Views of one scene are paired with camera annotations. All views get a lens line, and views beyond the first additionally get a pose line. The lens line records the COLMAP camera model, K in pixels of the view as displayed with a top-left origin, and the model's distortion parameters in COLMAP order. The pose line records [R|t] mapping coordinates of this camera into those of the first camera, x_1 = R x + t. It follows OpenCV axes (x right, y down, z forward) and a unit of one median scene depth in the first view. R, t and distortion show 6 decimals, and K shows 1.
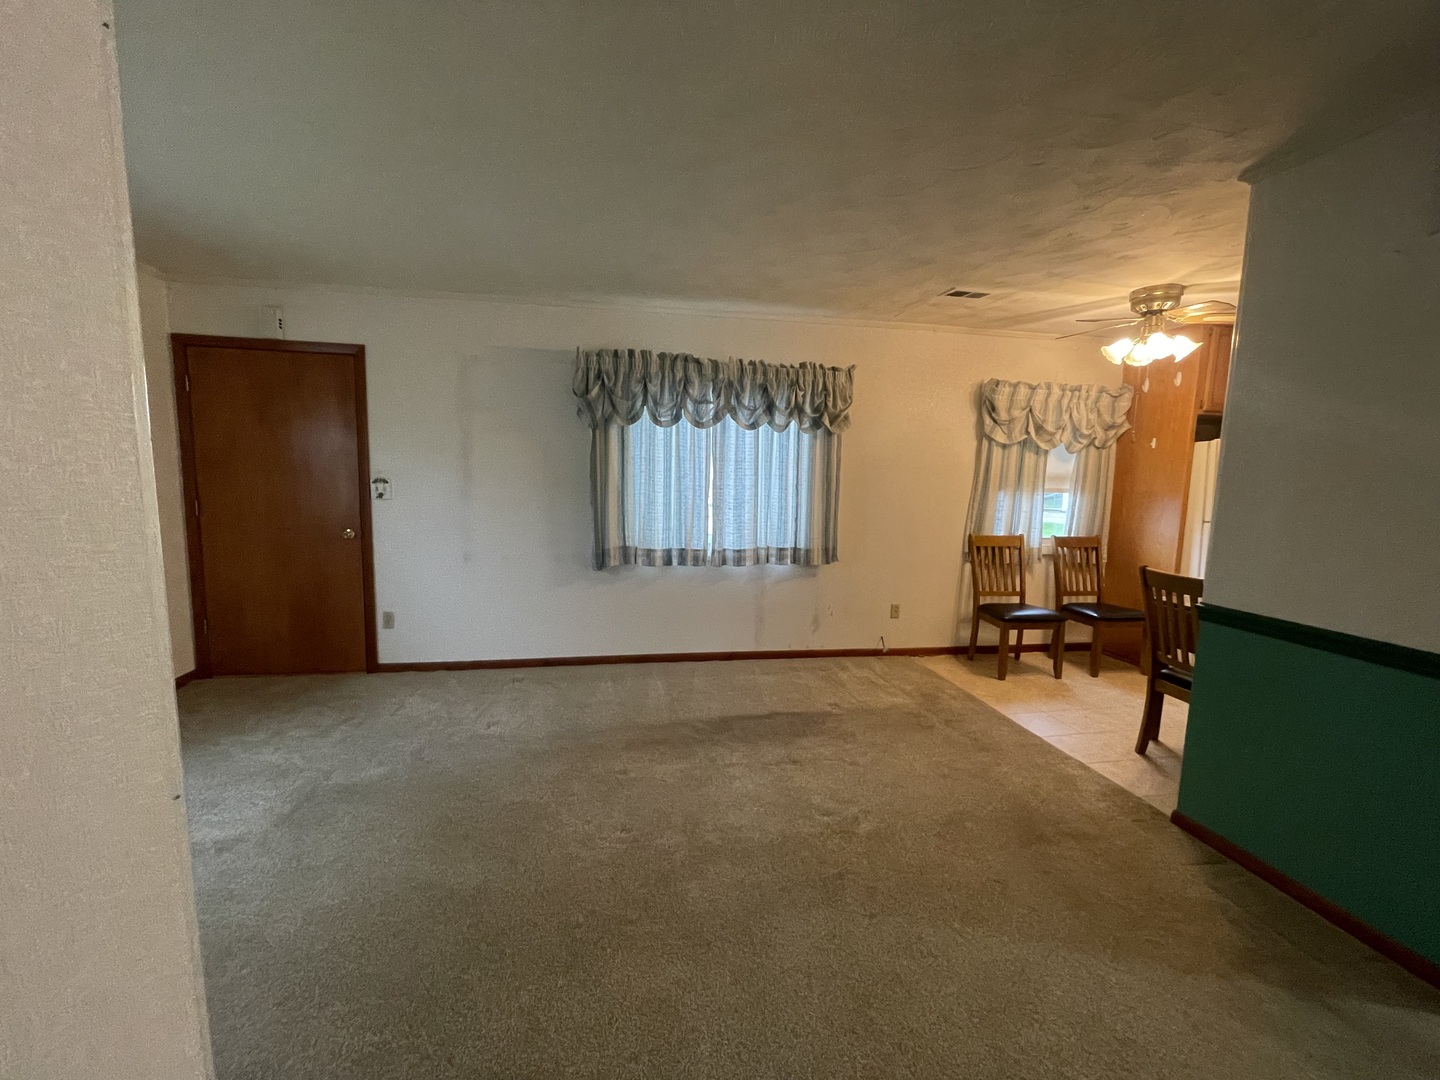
lens RADIAL K [[583.3, 0, 720.0], [0, 583.3, 540.0], [0, 0, 1]] dist [0.001311, 0.000344]
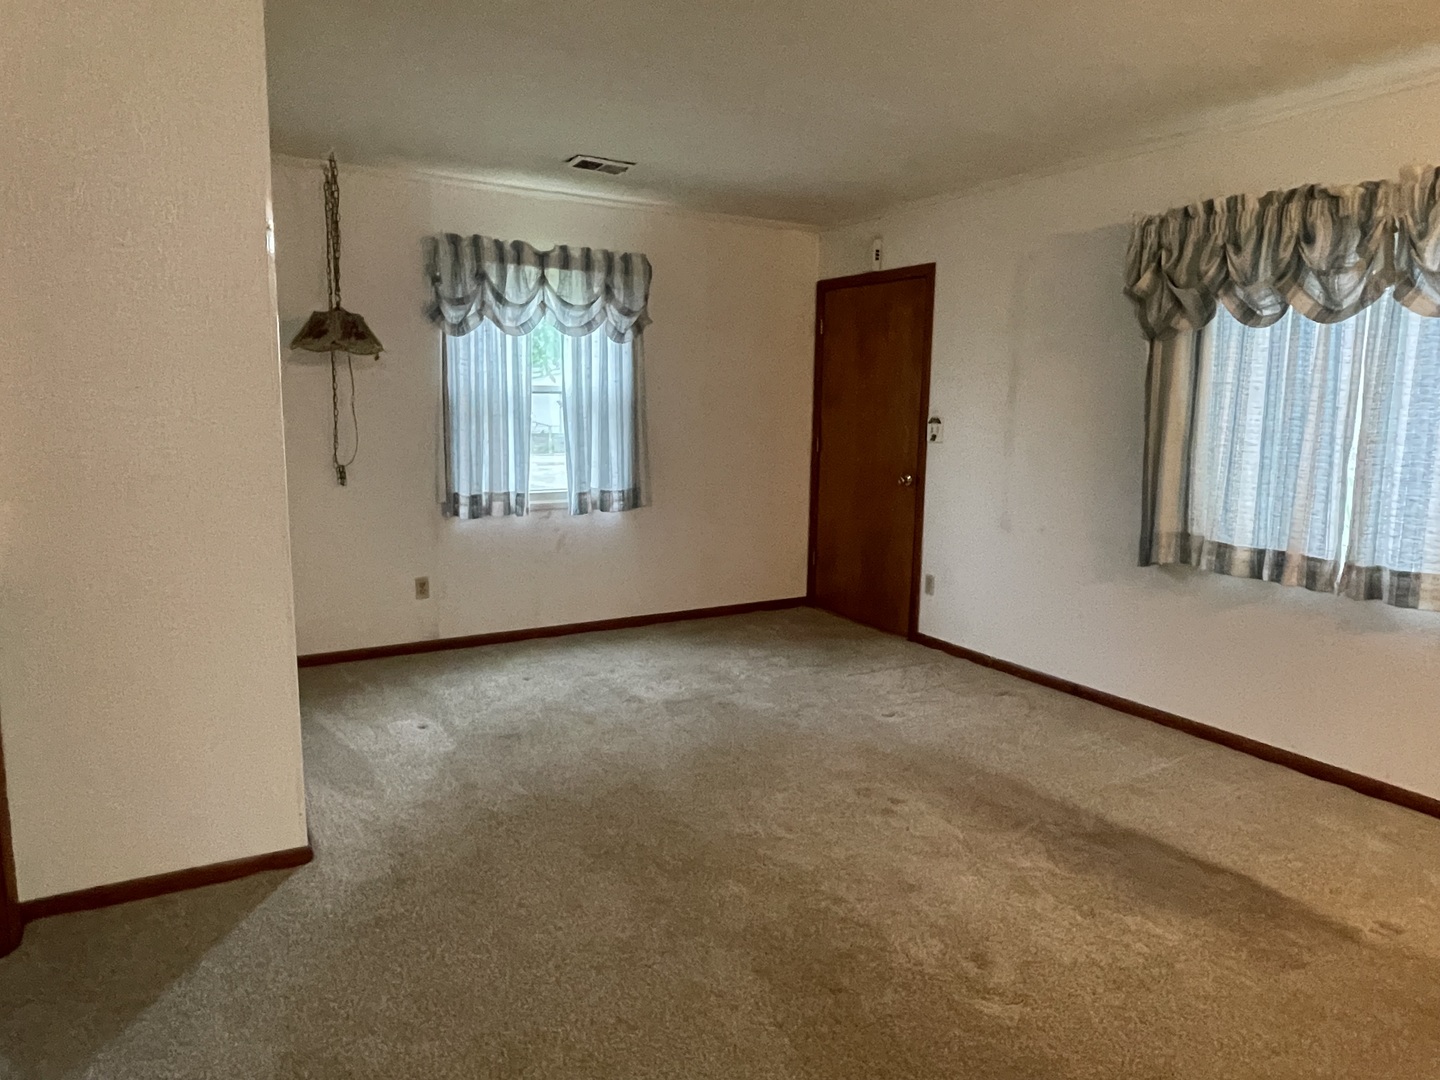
lens RADIAL K [[891.3, 0, 720.0], [0, 891.3, 540.0], [0, 0, 1]] dist [-0.008260, -0.001673]
pose [[0.373506, 0.129467, -0.918549, 0.520979], [-0.118093, 0.988792, 0.091348, -0.010176], [0.920080, 0.074355, 0.384609, 0.221178]]
